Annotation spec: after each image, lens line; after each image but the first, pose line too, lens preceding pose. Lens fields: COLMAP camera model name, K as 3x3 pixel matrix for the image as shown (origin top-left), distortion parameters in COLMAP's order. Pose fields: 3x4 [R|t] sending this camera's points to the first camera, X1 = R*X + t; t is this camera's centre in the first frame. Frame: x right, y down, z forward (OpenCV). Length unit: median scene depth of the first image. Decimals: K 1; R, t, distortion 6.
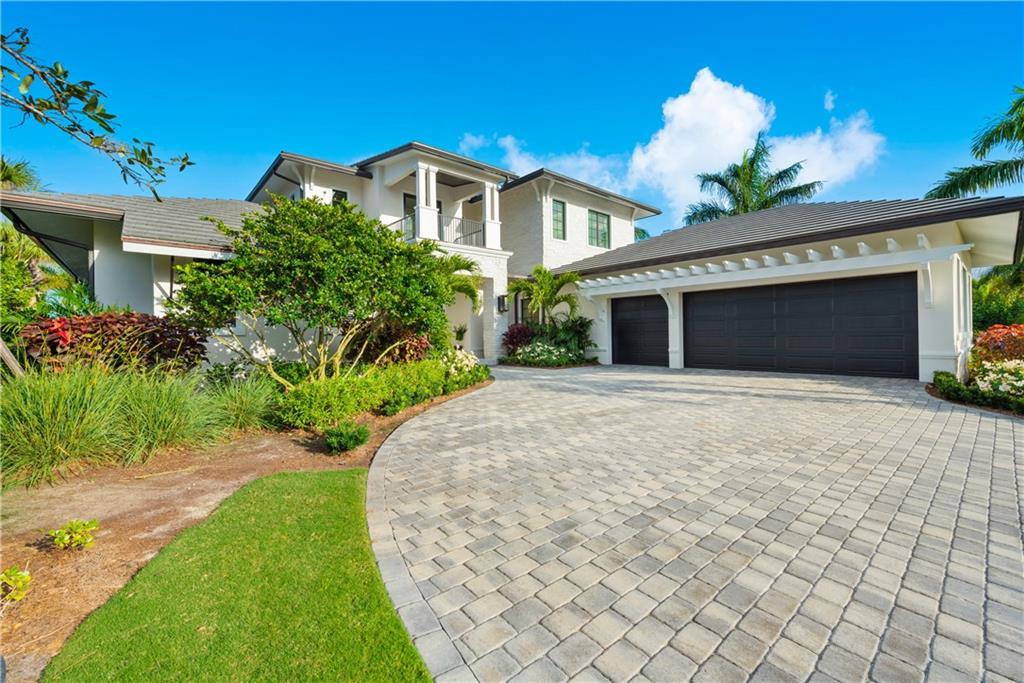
lens RADIAL K [[424.5, 0, 512.0], [0, 424.5, 341.5], [0, 0, 1]] dist [-0.000822, -0.000203]
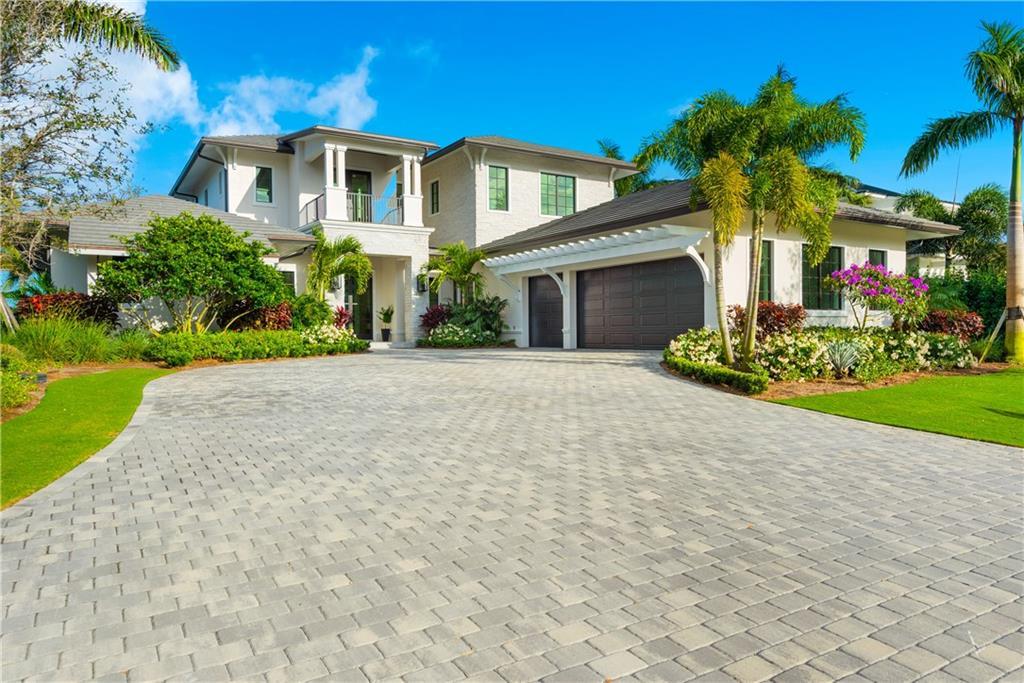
lens RADIAL K [[699.7, 0, 520.4], [0, 699.7, 354.2], [0, 0, 1]] dist [0.005174, -0.004395]
pose [[0.986273, 0.009714, -0.164839, 0.485442], [-0.006923, 0.999823, 0.017499, 0.042995], [0.164980, -0.016117, 0.986165, -0.538416]]
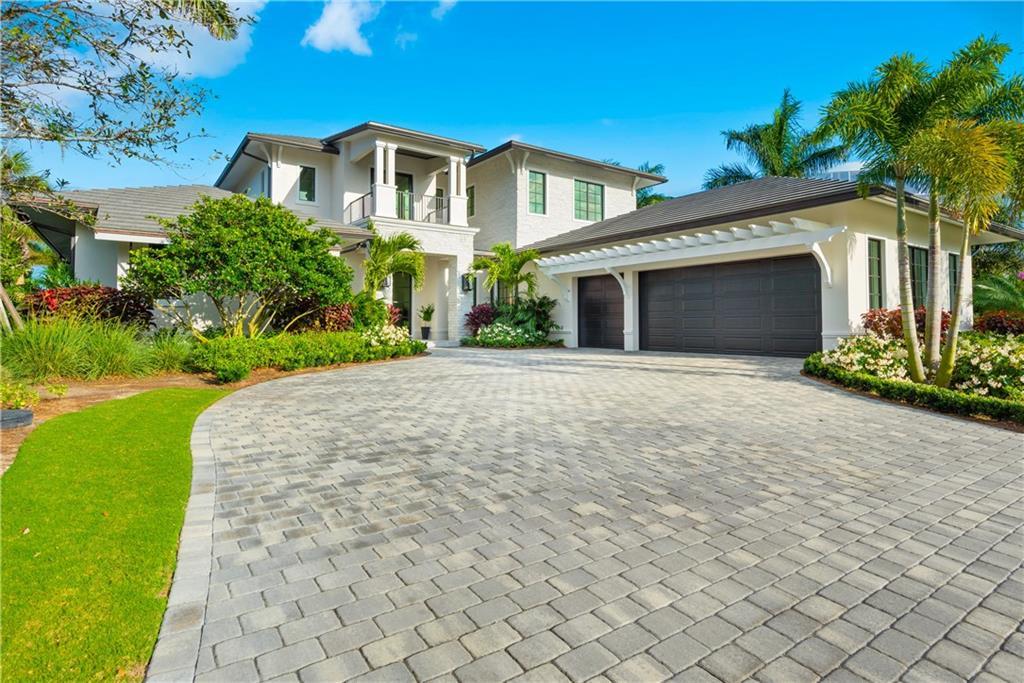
lens RADIAL K [[549.7, 0, 513.1], [0, 549.7, 314.6], [0, 0, 1]] dist [0.002396, -0.000482]
pose [[0.994235, 0.011040, -0.106656, 0.228681], [-0.014607, 0.999358, -0.032717, 0.023524], [0.106226, 0.034086, 0.993758, -0.226072]]
